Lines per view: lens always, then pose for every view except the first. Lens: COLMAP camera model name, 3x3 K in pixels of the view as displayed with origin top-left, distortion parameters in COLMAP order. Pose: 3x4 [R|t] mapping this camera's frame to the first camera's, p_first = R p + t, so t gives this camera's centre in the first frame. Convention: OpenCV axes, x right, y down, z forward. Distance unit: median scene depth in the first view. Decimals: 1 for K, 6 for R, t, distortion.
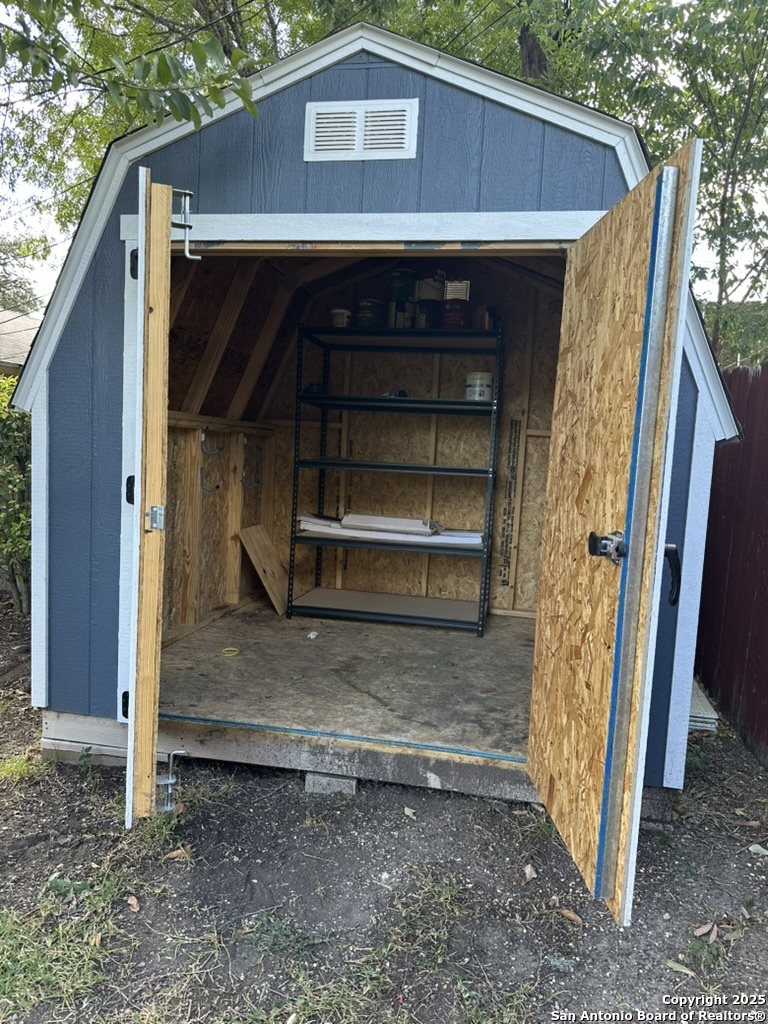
lens RADIAL K [[727.8, 0, 383.9], [0, 727.8, 517.6], [0, 0, 1]] dist [-0.011792, -0.014729]
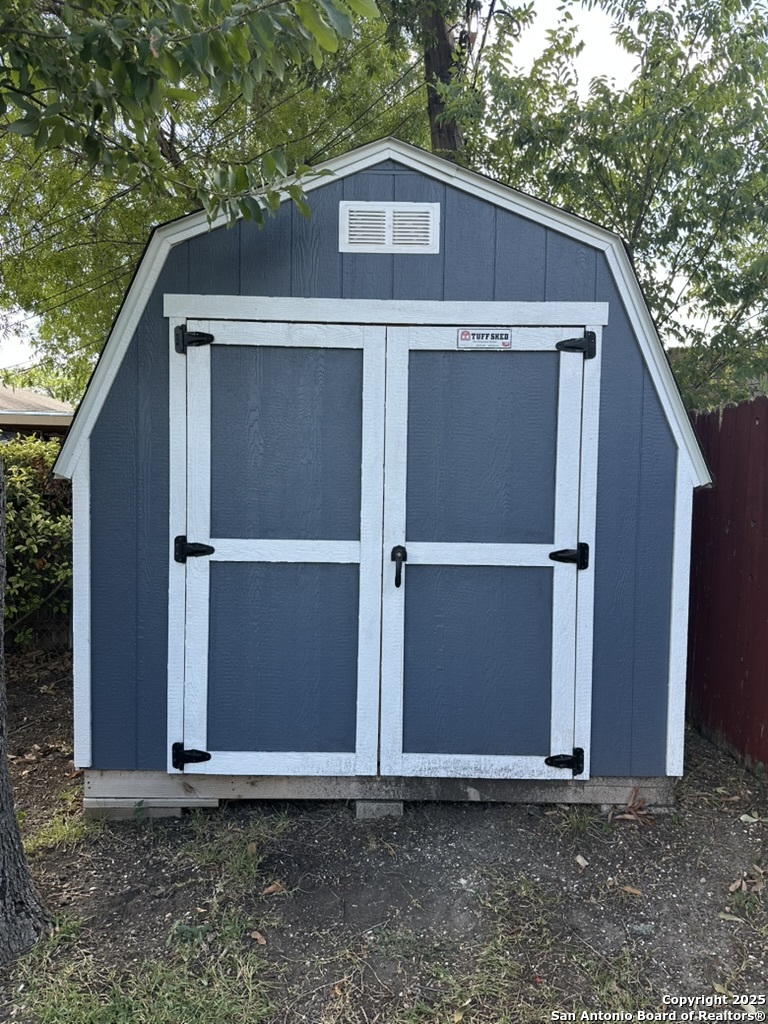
lens RADIAL K [[727.8, 0, 383.8], [0, 727.8, 507.1], [0, 0, 1]] dist [-0.011792, -0.014729]
pose [[0.981320, -0.043221, 0.187463, -0.272026], [0.051260, 0.997953, -0.038251, -0.048261], [-0.185426, 0.047146, 0.981527, -0.104964]]
